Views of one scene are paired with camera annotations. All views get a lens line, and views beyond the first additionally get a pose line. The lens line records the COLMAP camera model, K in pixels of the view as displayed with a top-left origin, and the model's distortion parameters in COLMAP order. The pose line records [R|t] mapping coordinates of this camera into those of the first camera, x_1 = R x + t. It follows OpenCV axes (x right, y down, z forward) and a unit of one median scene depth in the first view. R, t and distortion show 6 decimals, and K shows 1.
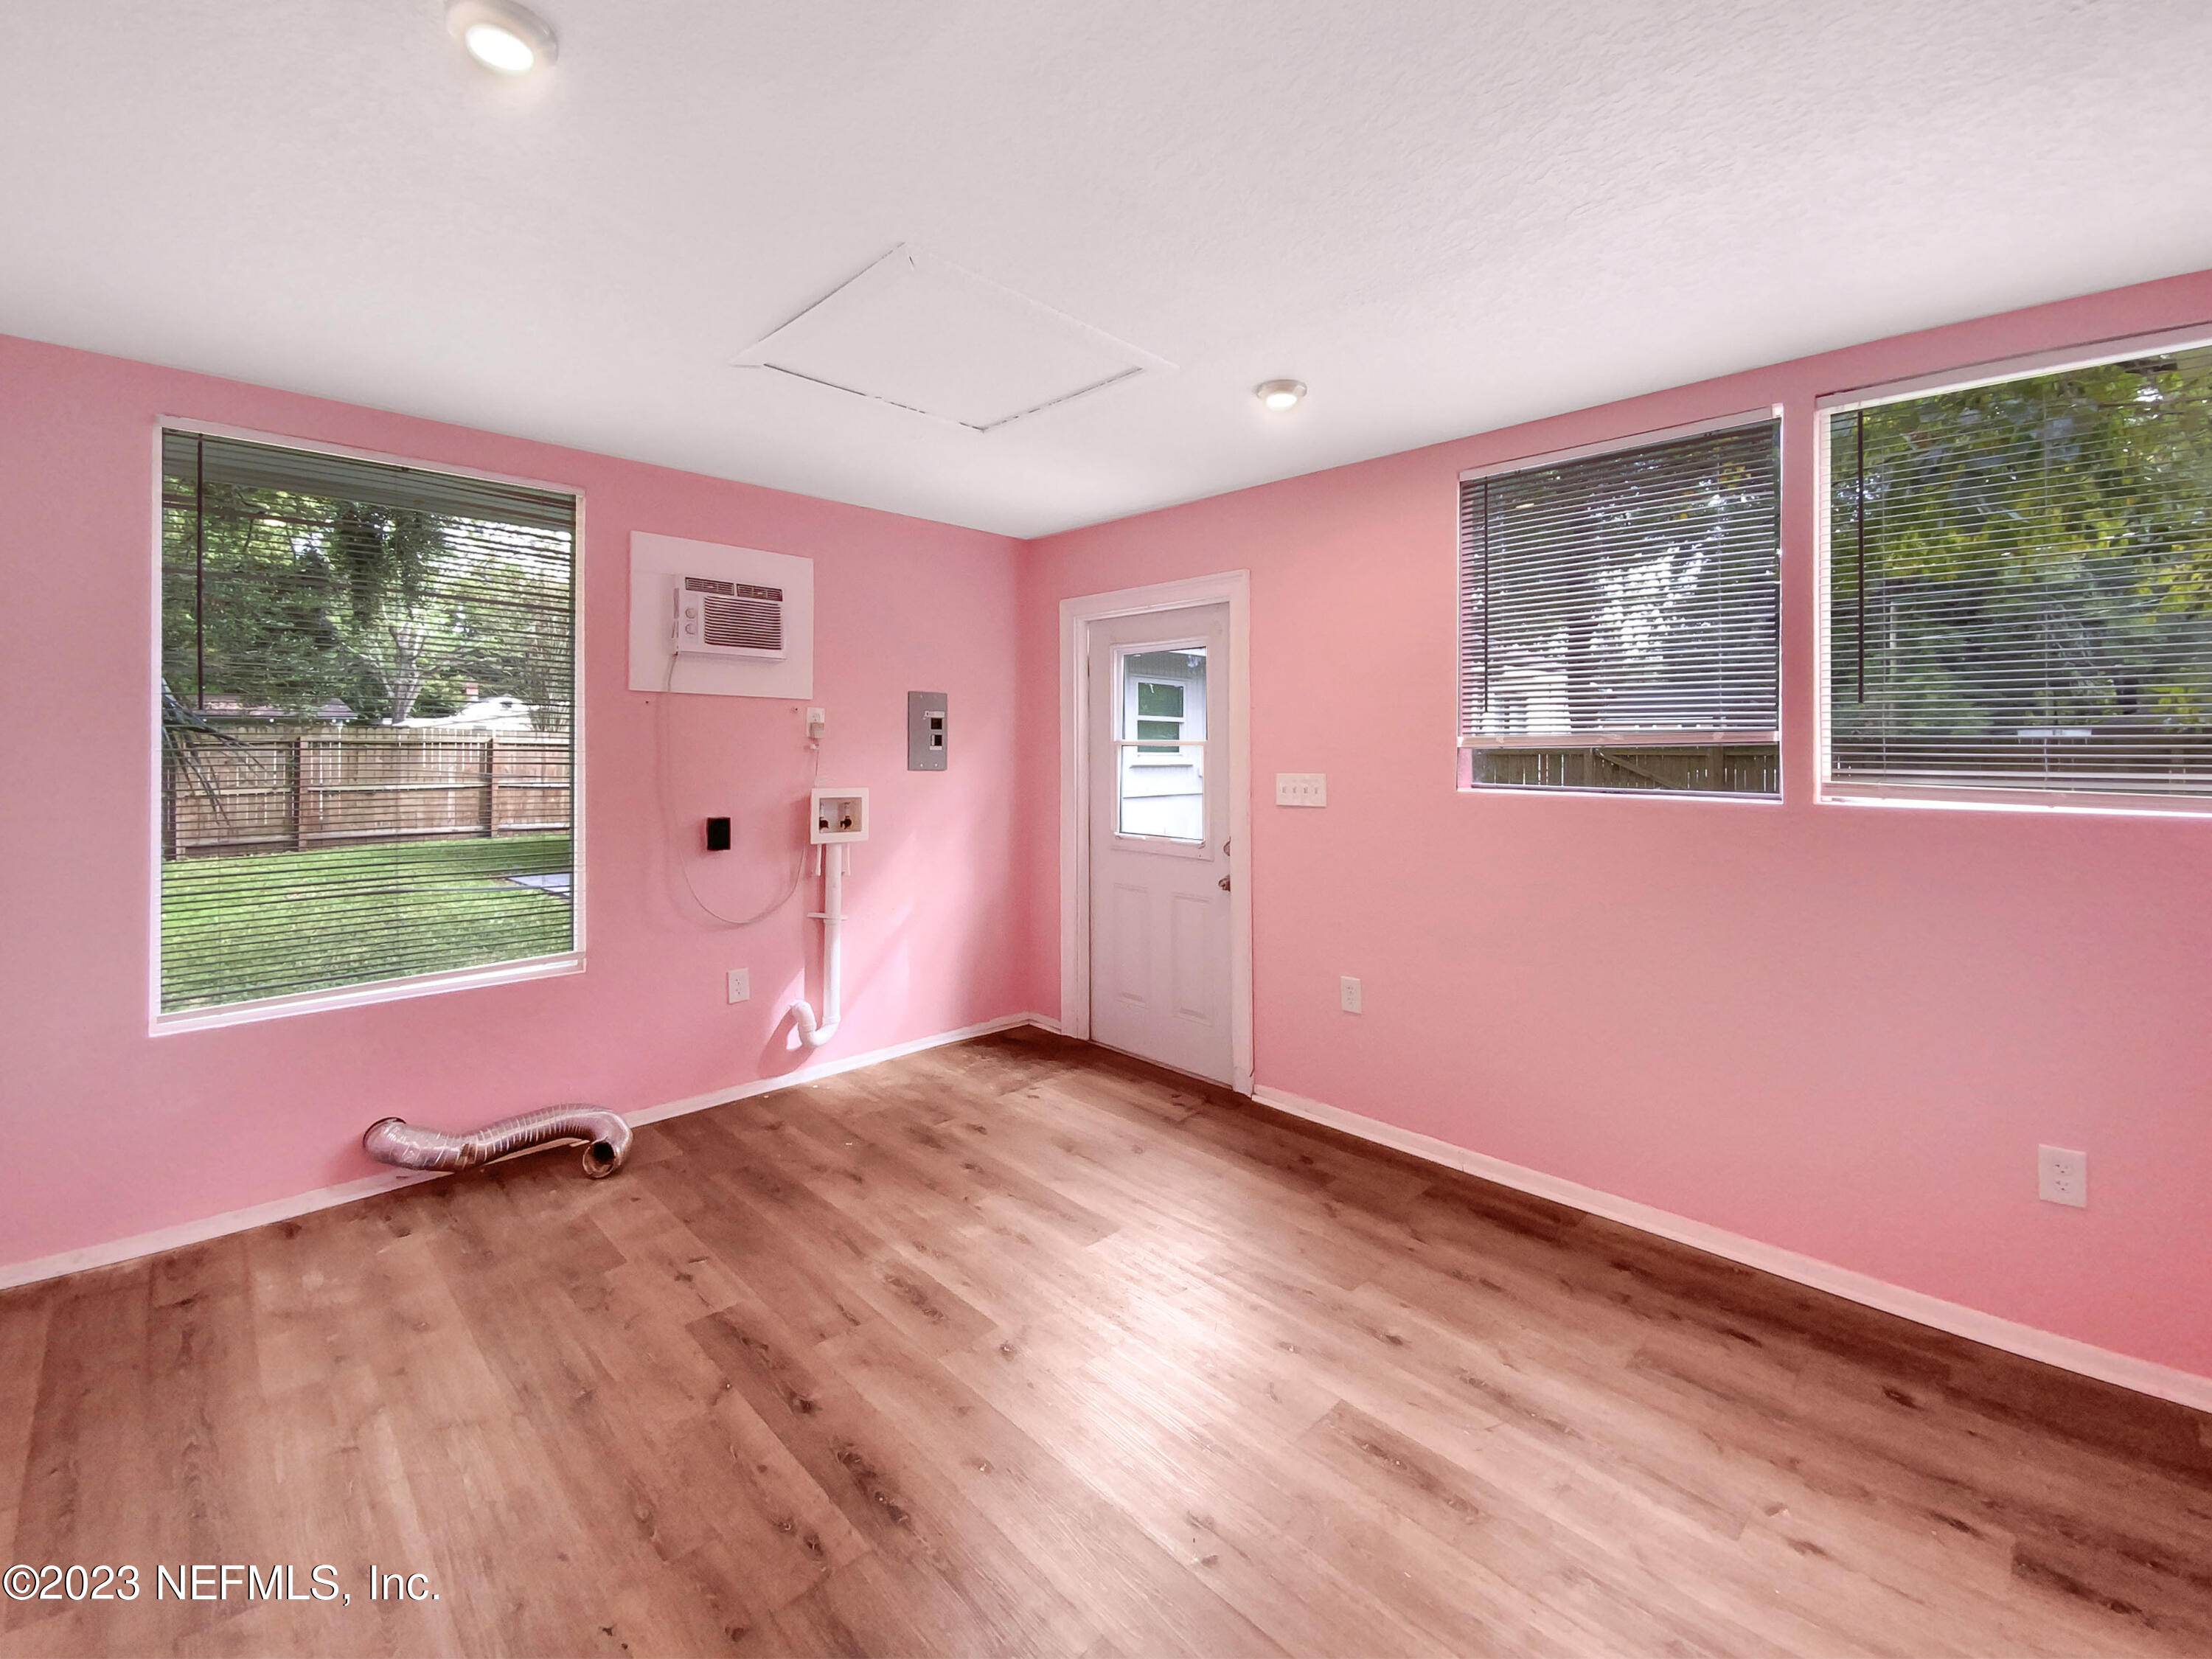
lens RADIAL K [[908.0, 0, 1103.6], [0, 908.0, 830.3], [0, 0, 1]] dist [-0.003045, -0.003038]
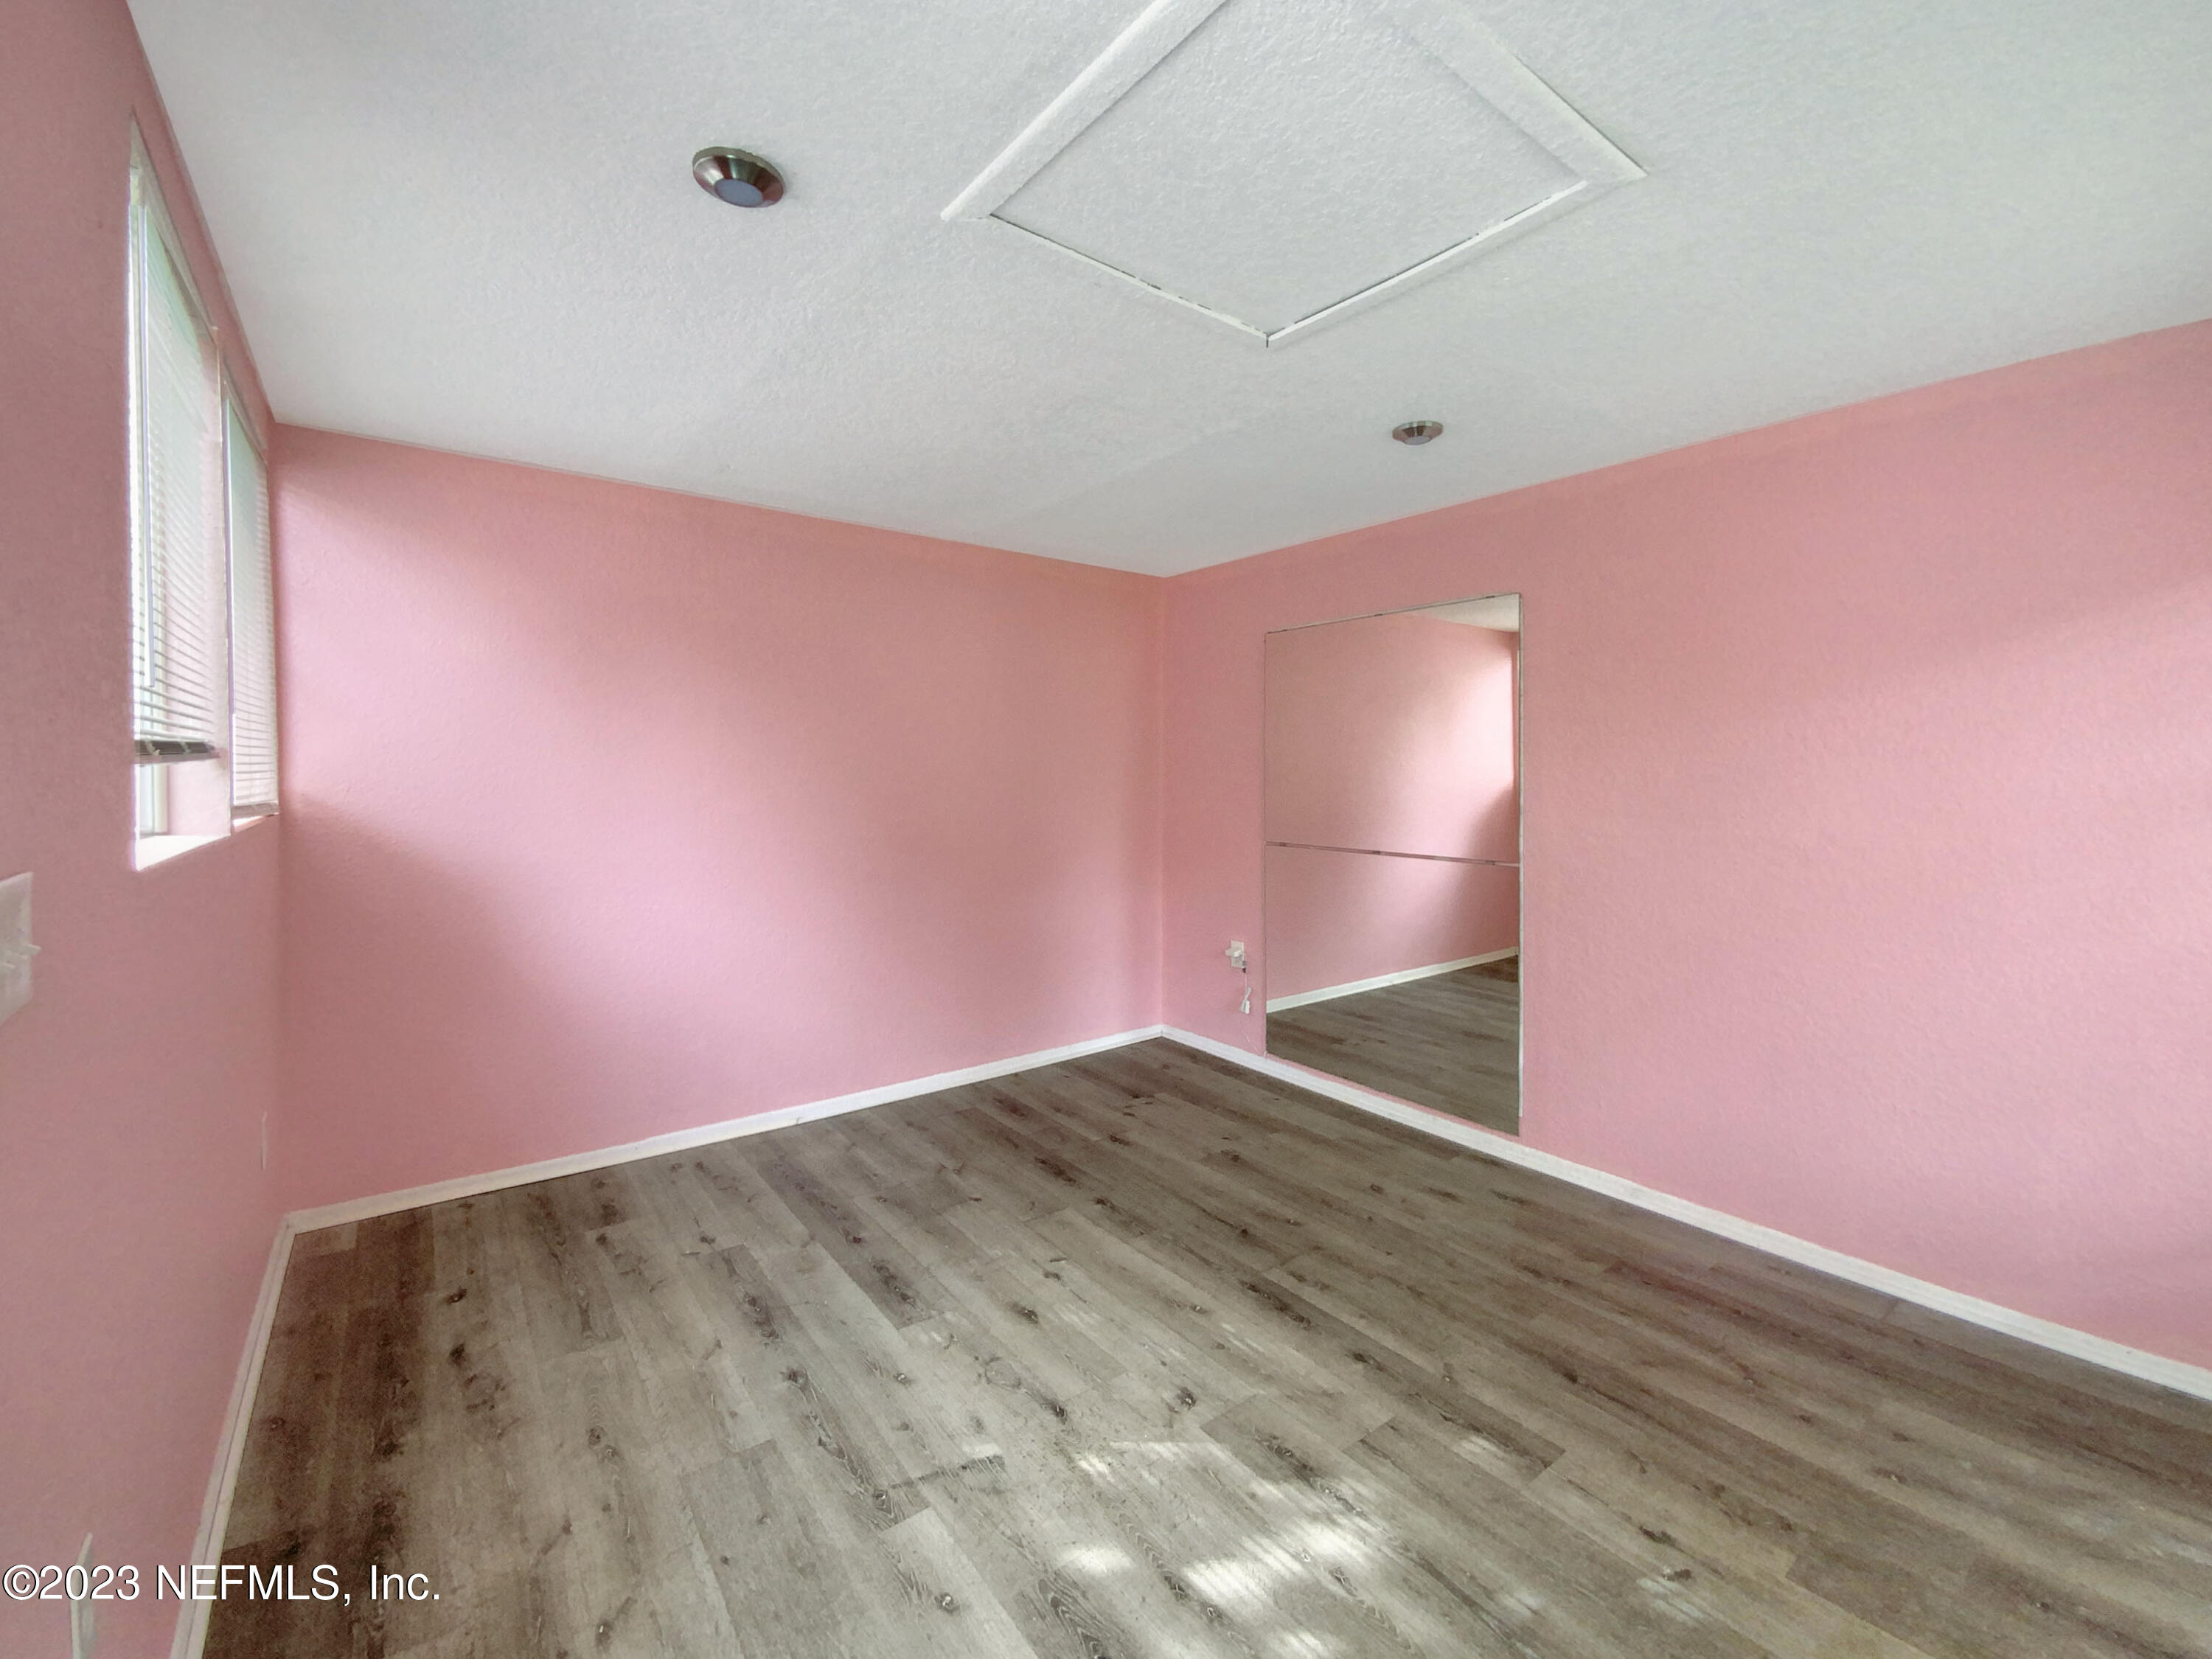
lens RADIAL K [[908.0, 0, 1104.6], [0, 908.0, 818.4], [0, 0, 1]] dist [-0.003045, -0.003038]
pose [[-0.990456, -0.017470, 0.136715, -0.151427], [0.001643, 0.990367, 0.138457, -0.188840], [-0.137817, 0.137360, -0.980887, 2.029326]]
